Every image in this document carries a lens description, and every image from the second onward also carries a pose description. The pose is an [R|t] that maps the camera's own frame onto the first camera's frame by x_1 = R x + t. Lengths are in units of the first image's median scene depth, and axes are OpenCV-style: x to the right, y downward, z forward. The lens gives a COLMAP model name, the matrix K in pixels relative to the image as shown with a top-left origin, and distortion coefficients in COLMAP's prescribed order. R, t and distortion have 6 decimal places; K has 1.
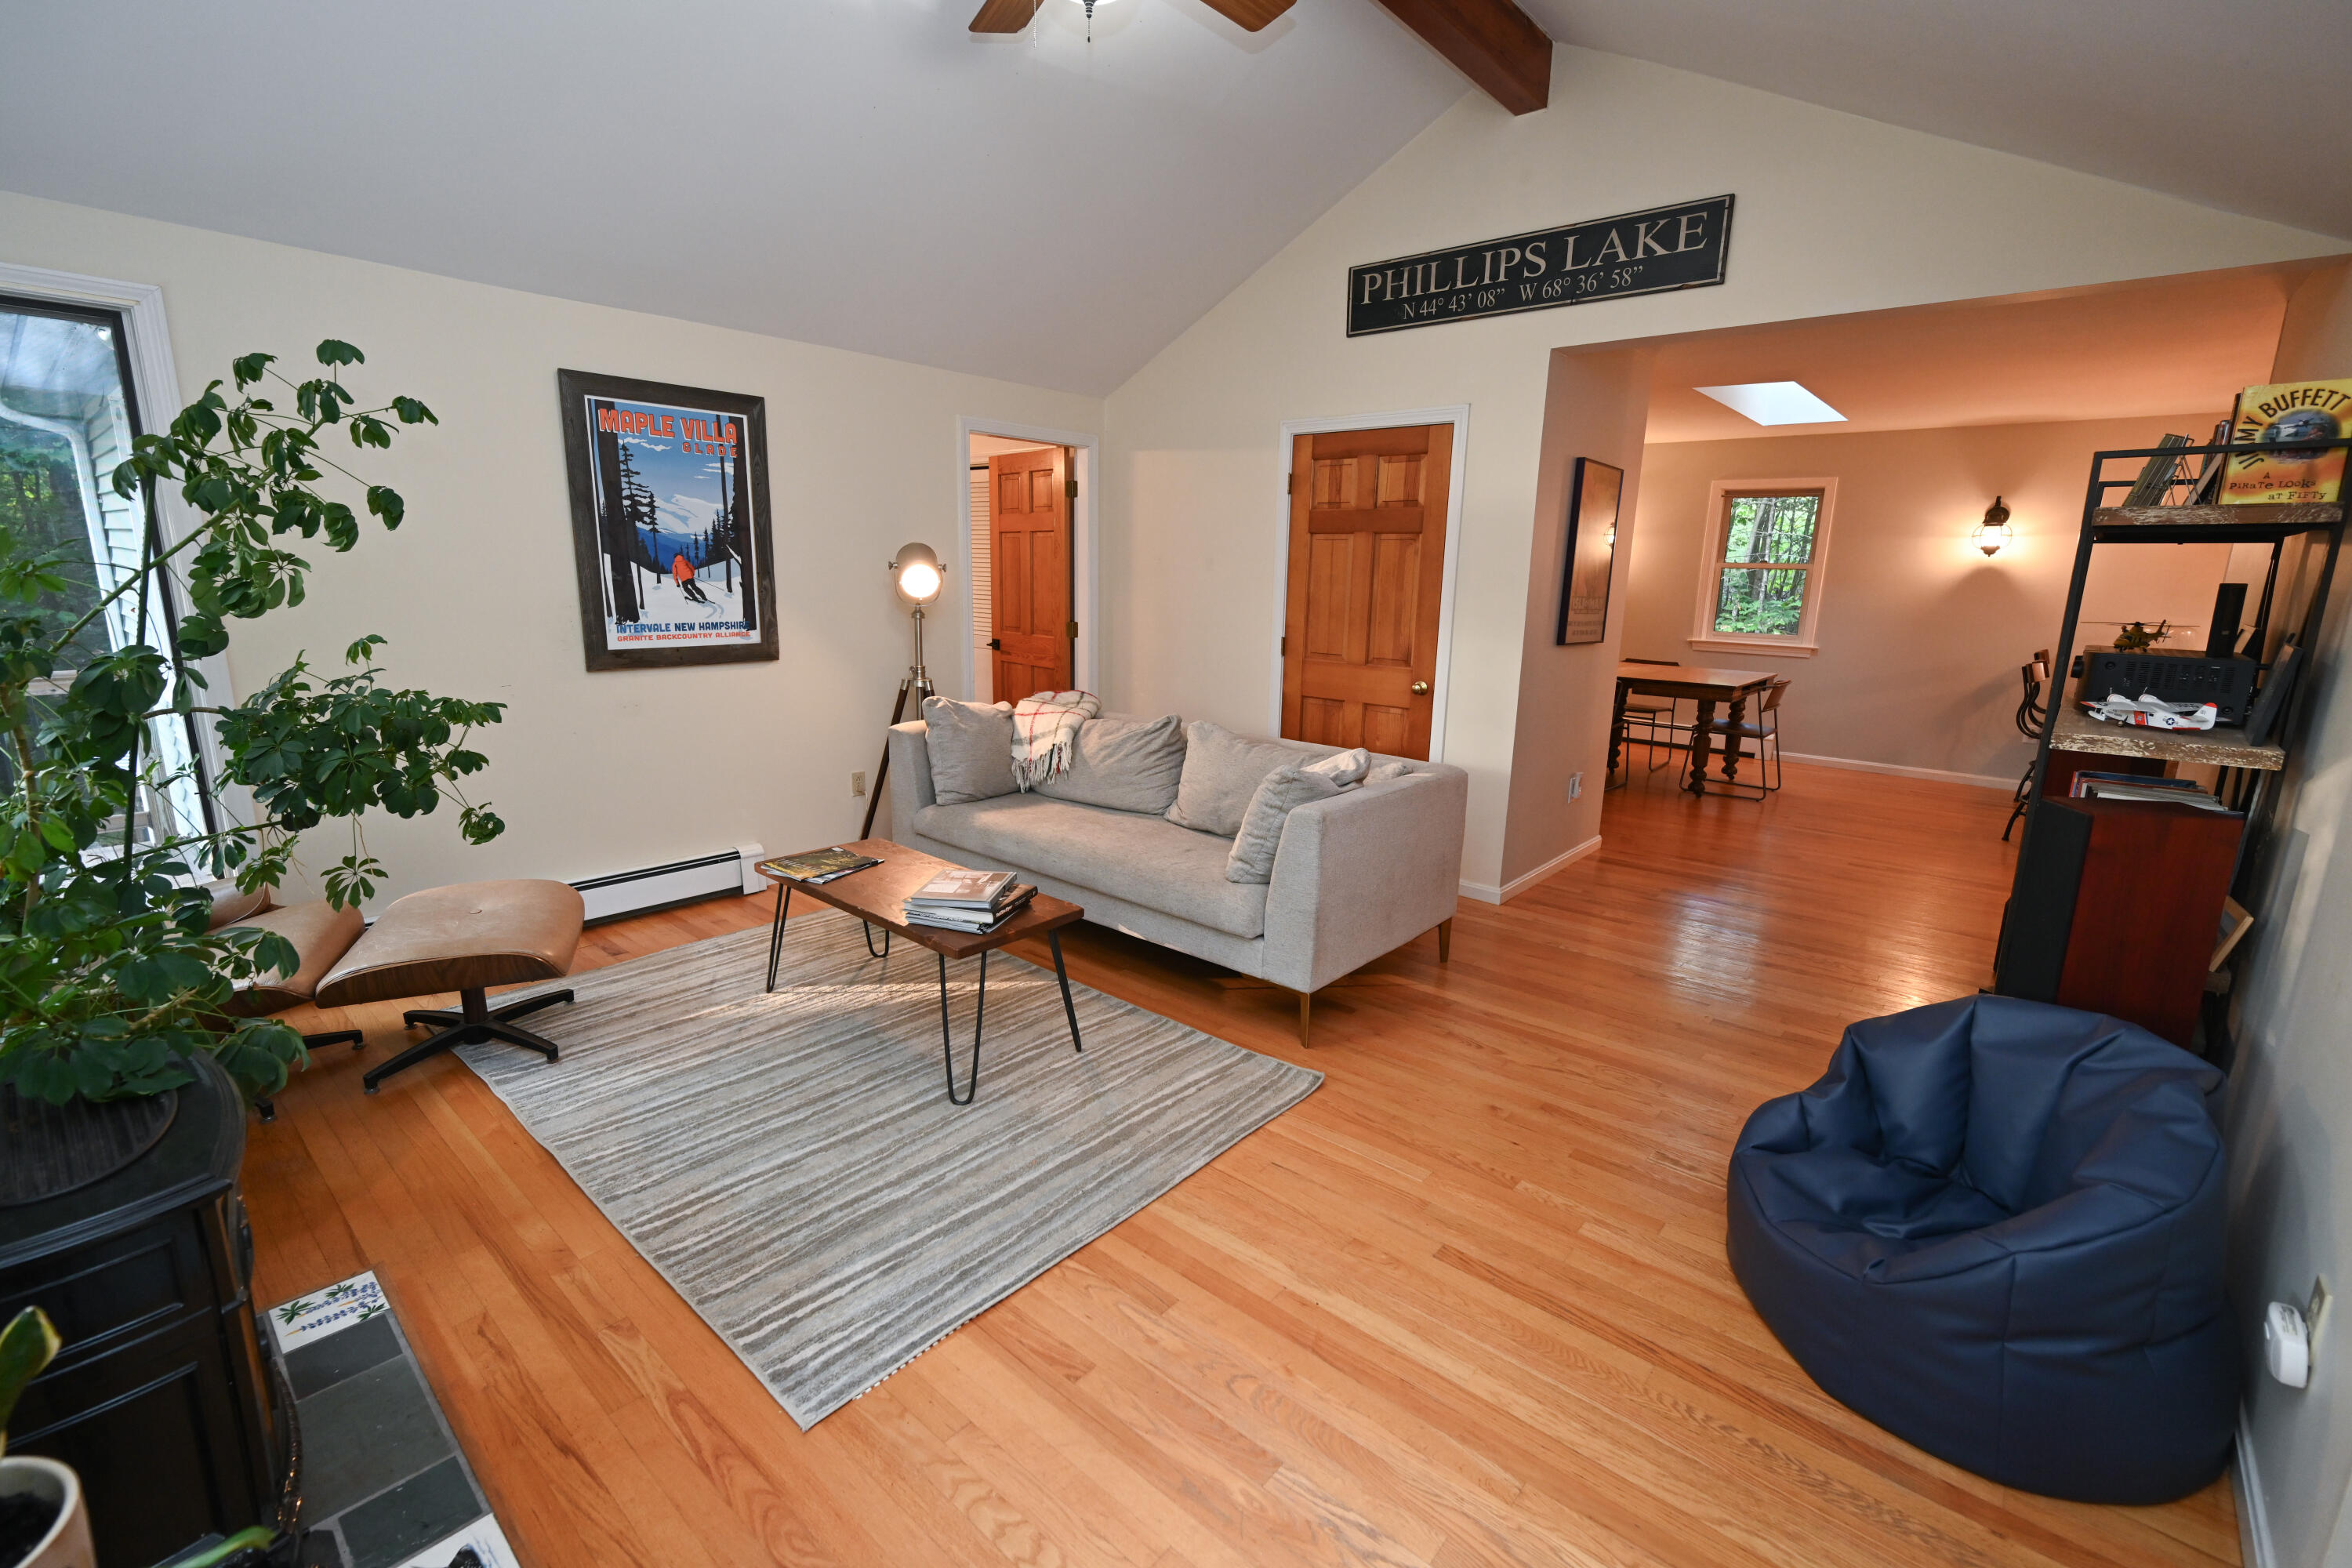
lens RADIAL K [[974.0, 0, 1177.5], [0, 974.0, 771.2], [0, 0, 1]] dist [-0.003097, 0.000881]
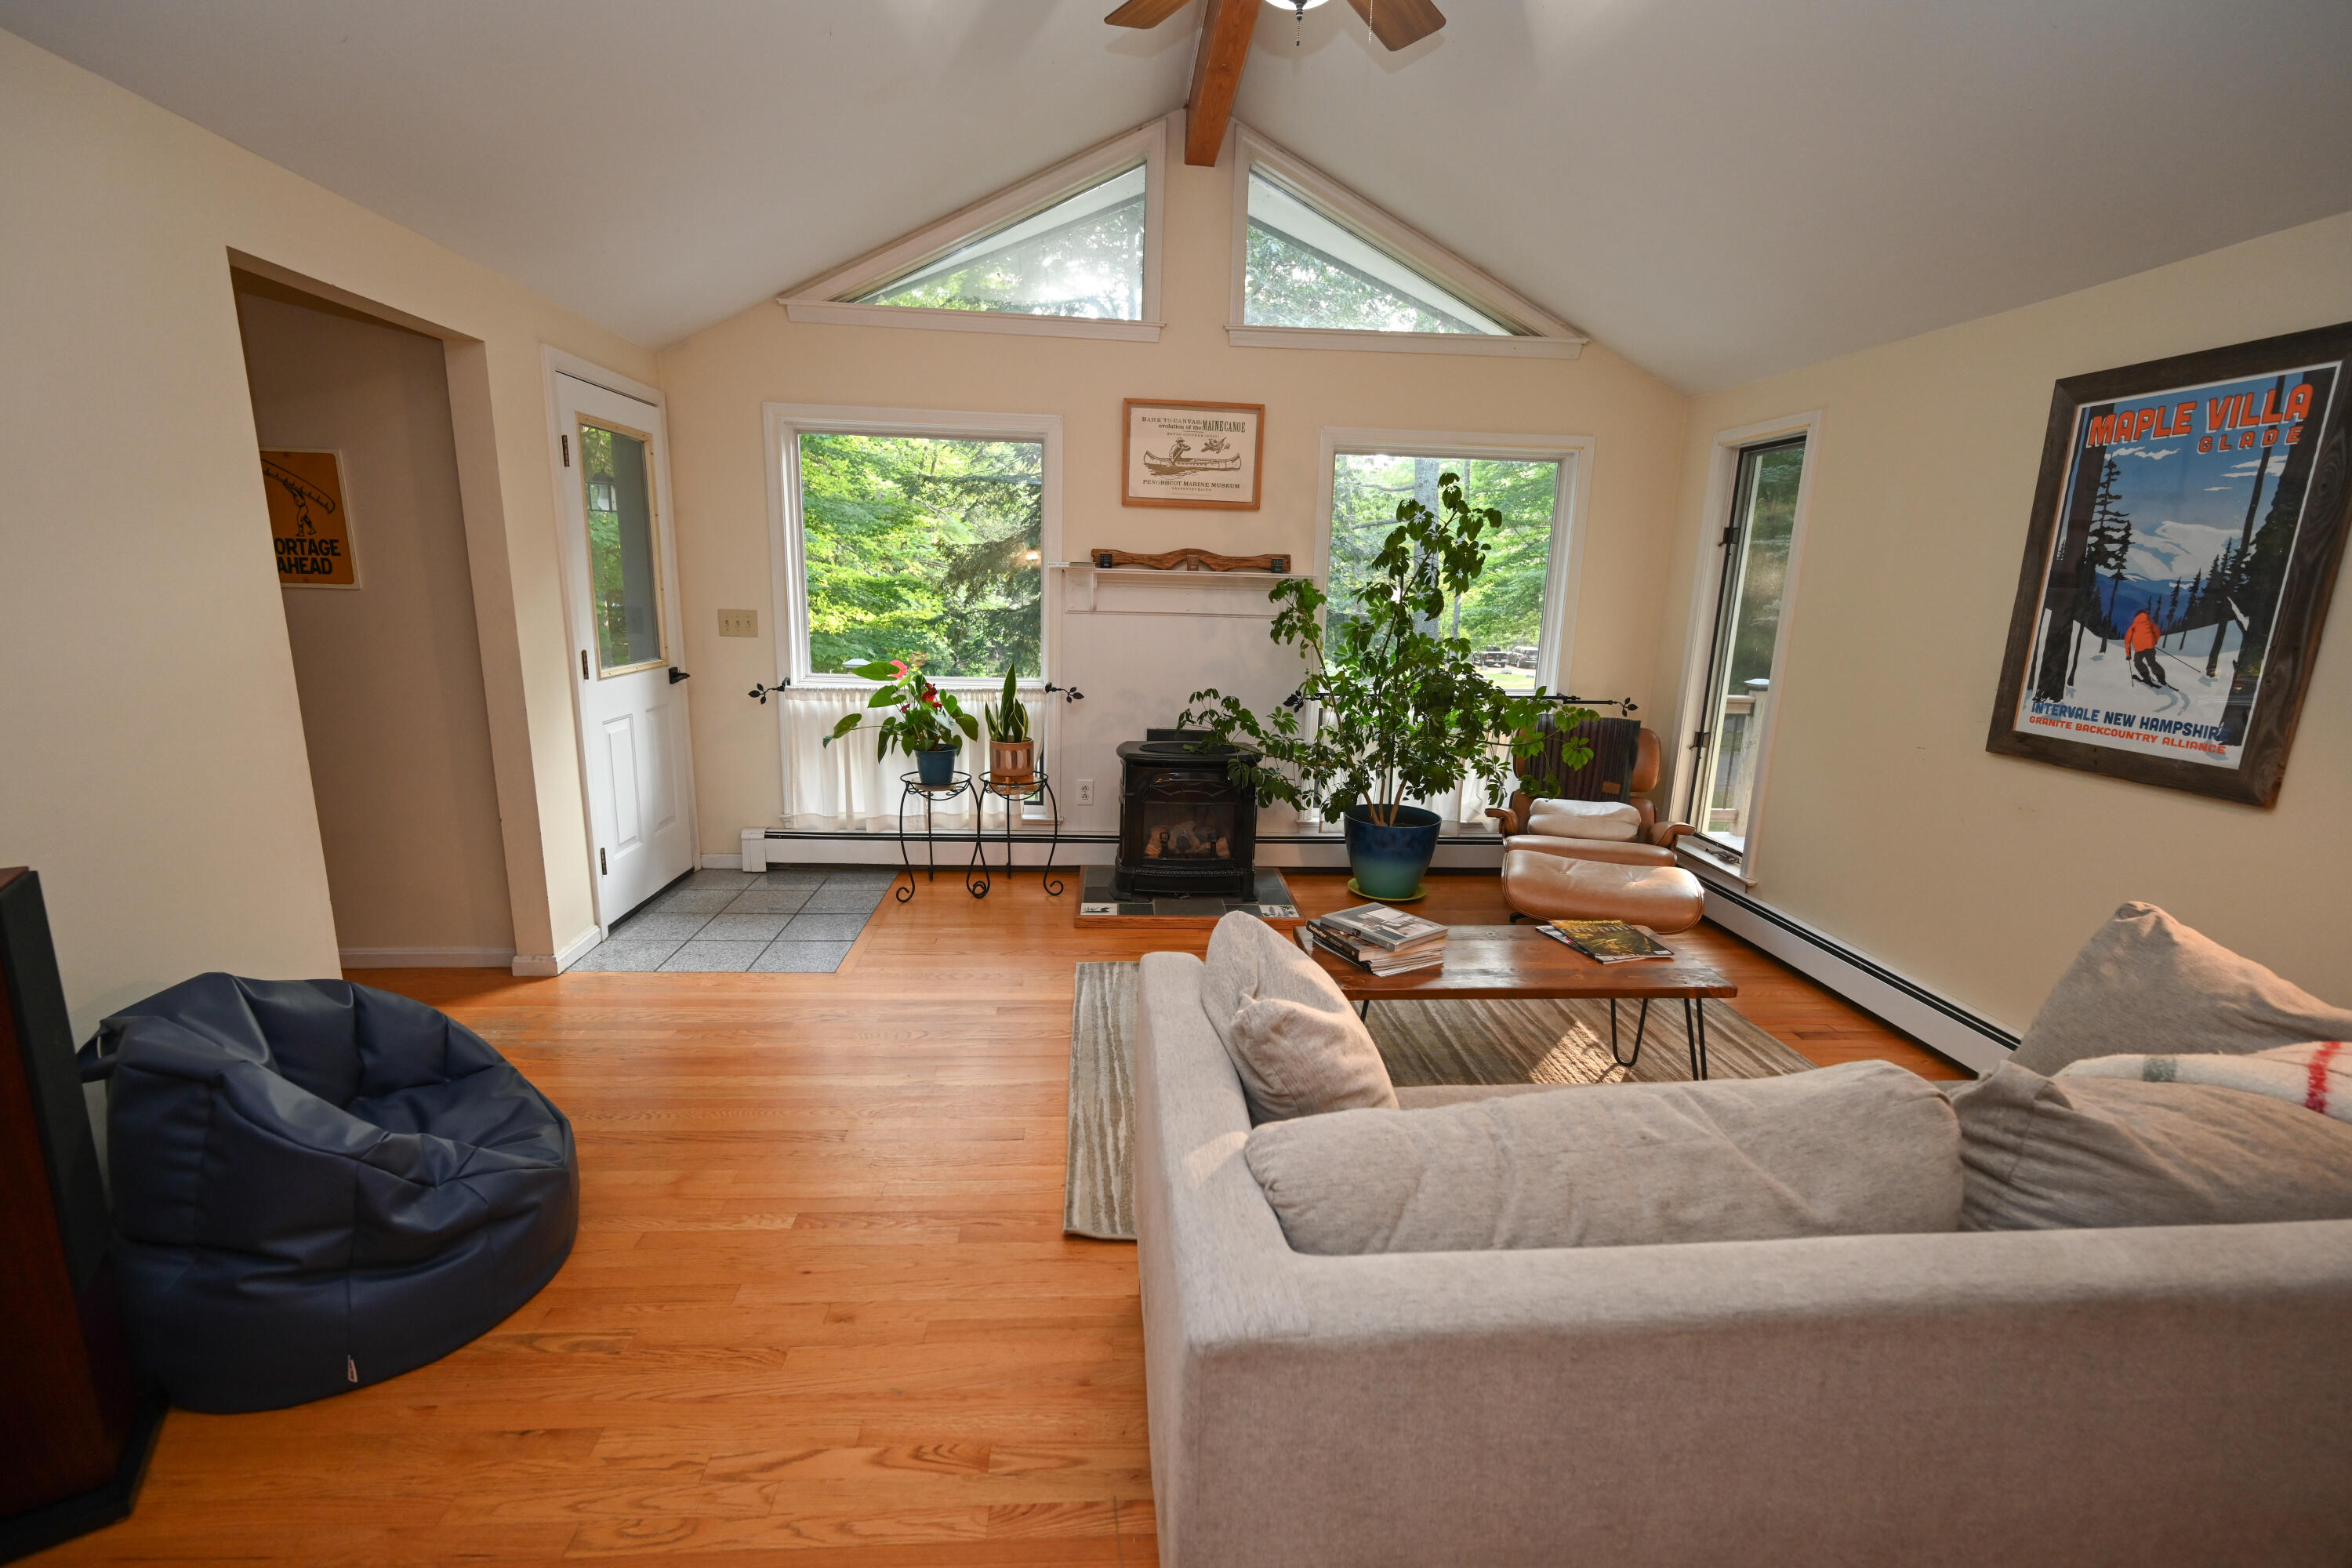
lens RADIAL K [[974.0, 0, 1175.7], [0, 974.0, 780.1], [0, 0, 1]] dist [-0.003097, 0.000881]
pose [[-0.682011, 0.113124, -0.722540, 0.436569], [-0.195739, 0.923687, 0.329376, -0.209521], [0.704661, 0.366067, -0.607822, 0.997589]]
